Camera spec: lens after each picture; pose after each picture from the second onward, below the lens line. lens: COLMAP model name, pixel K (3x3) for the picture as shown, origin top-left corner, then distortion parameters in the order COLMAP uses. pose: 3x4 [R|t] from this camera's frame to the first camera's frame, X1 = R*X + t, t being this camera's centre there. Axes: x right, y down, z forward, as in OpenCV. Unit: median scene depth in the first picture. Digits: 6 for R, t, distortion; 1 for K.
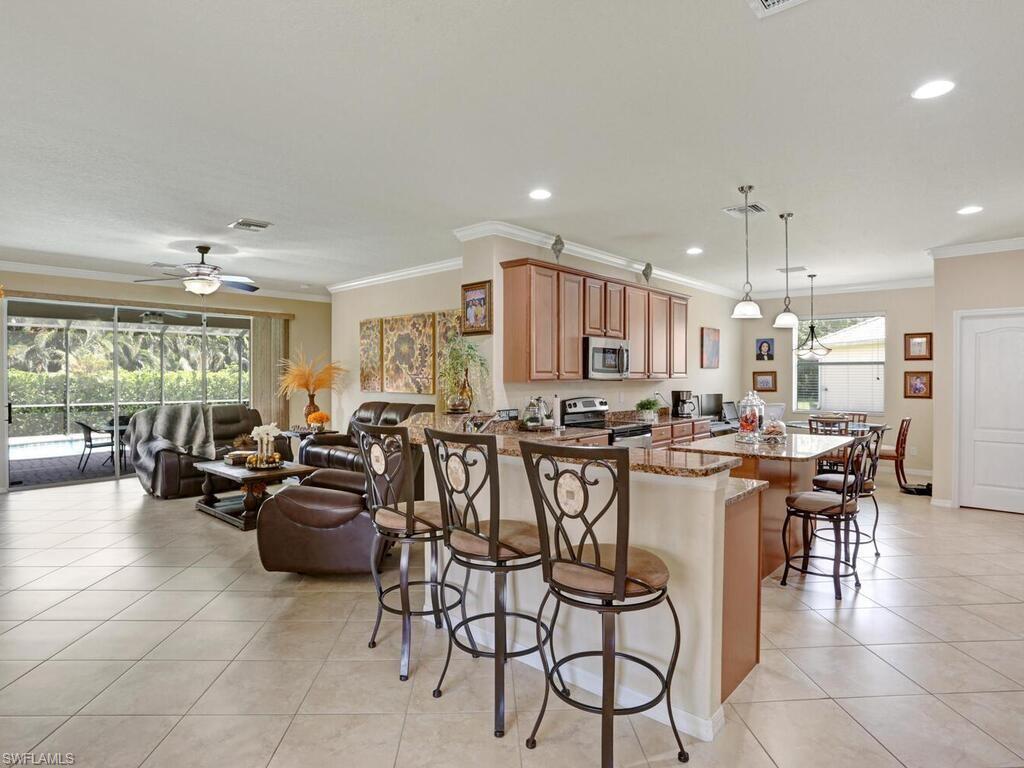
lens RADIAL K [[576.7, 0, 512.0], [0, 576.7, 384.0], [0, 0, 1]] dist [-0.083622, 0.045231]
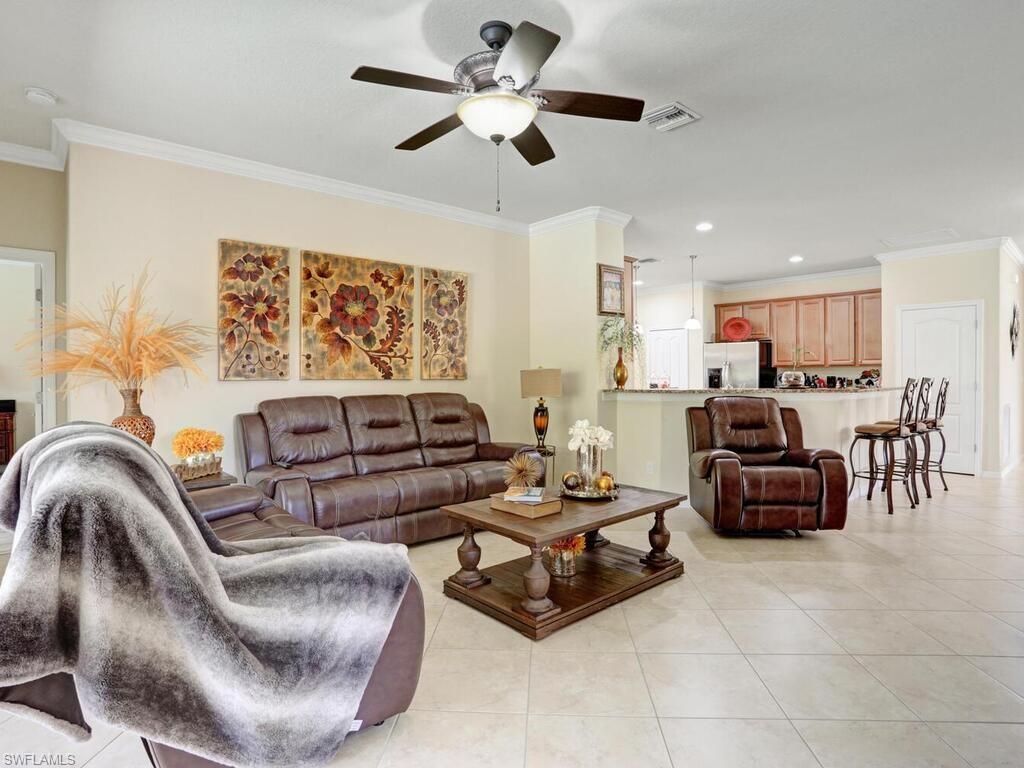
lens RADIAL K [[576.7, 0, 512.0], [0, 576.7, 384.0], [0, 0, 1]] dist [-0.083622, 0.045231]
pose [[0.100837, -0.012065, 0.994830, -0.907009], [0.017104, 0.999800, 0.010392, 0.019025], [-0.994756, 0.015968, 0.101023, 0.874709]]
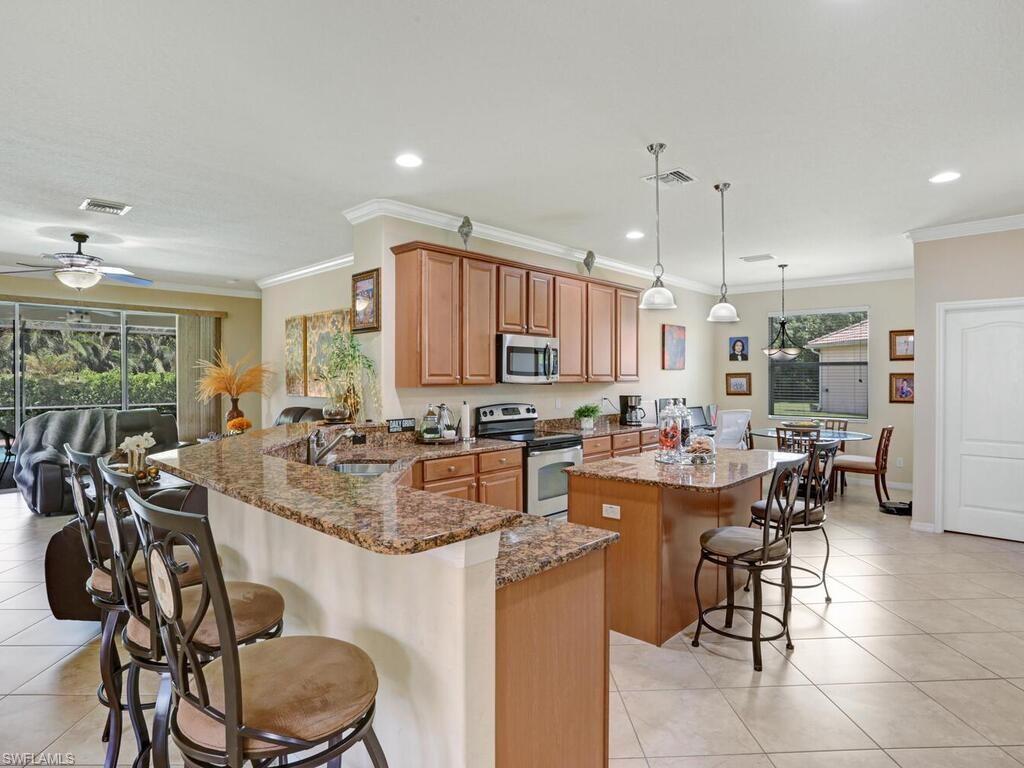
lens RADIAL K [[576.7, 0, 512.0], [0, 576.7, 384.0], [0, 0, 1]] dist [-0.083622, 0.045231]
pose [[0.999897, -0.000592, -0.014367, 0.137157], [0.000576, 0.999999, -0.001084, -0.005306], [0.014367, 0.001076, 0.999896, 0.118870]]
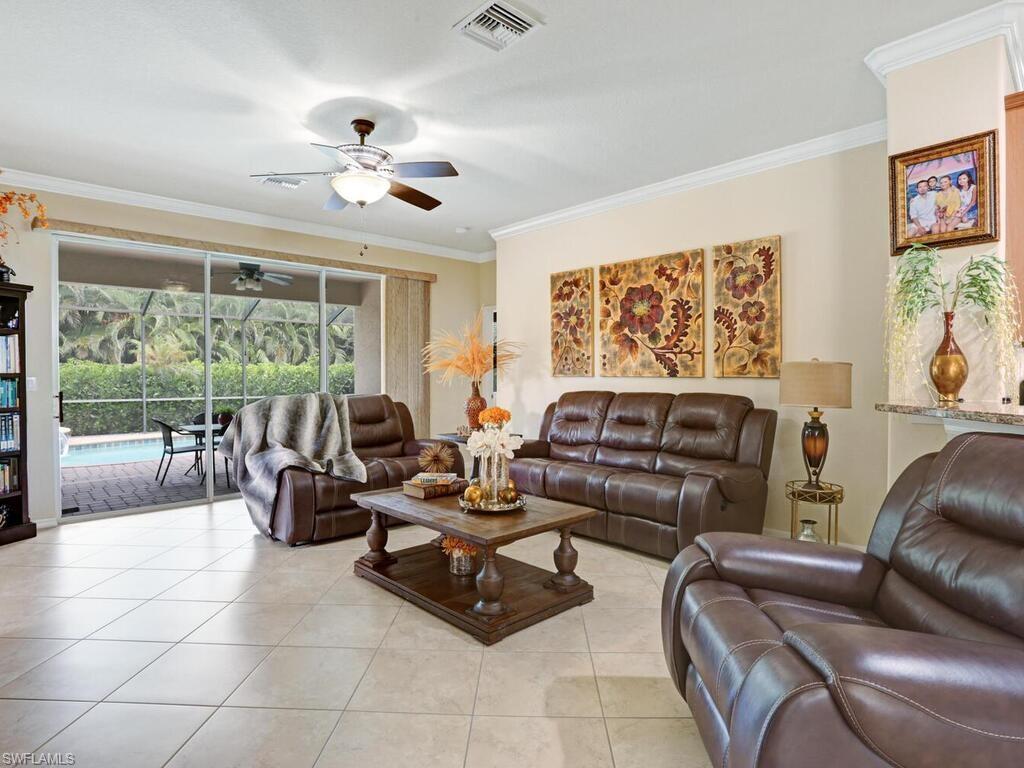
lens RADIAL K [[562.4, 0, 512.0], [0, 562.4, 384.0], [0, 0, 1]] dist [-0.083738, 0.047208]
pose [[0.996645, -0.001091, -0.081837, -0.320487], [0.001321, 0.999995, 0.002747, 0.024620], [0.081833, -0.002846, 0.996642, 0.405966]]
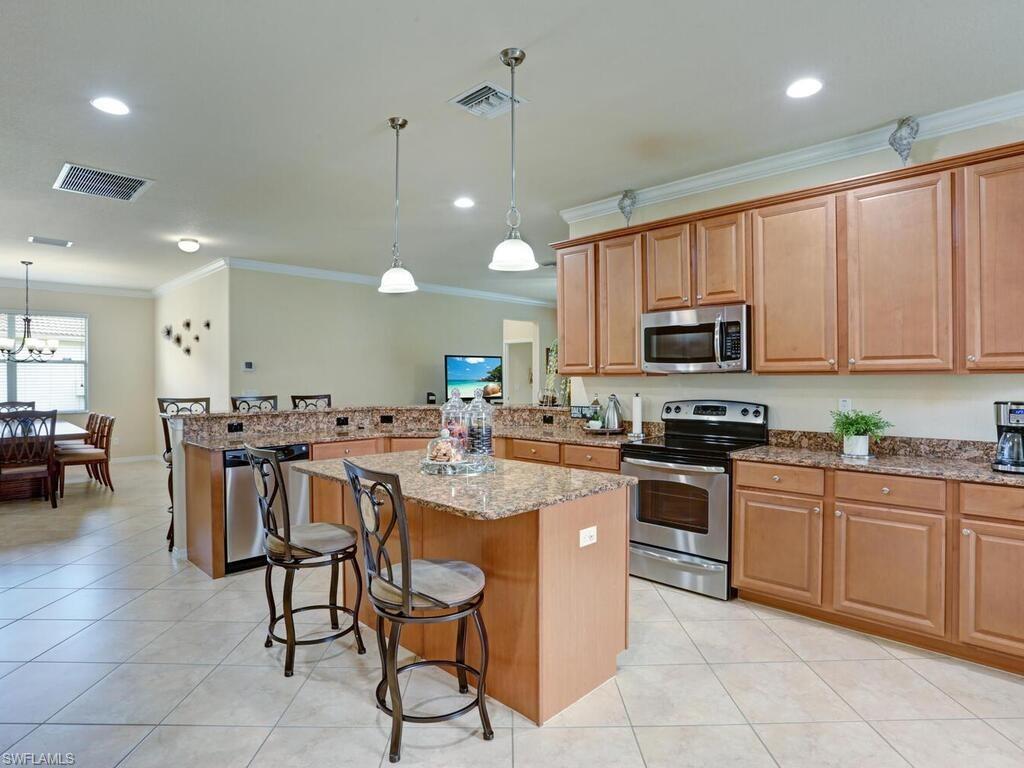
lens RADIAL K [[576.7, 0, 512.0], [0, 576.7, 384.0], [0, 0, 1]] dist [-0.083622, 0.045231]
pose [[-0.048772, 0.026589, -0.998456, 0.729605], [0.006029, 0.999635, 0.026326, -0.012389], [0.998792, -0.004736, -0.048914, 0.748329]]
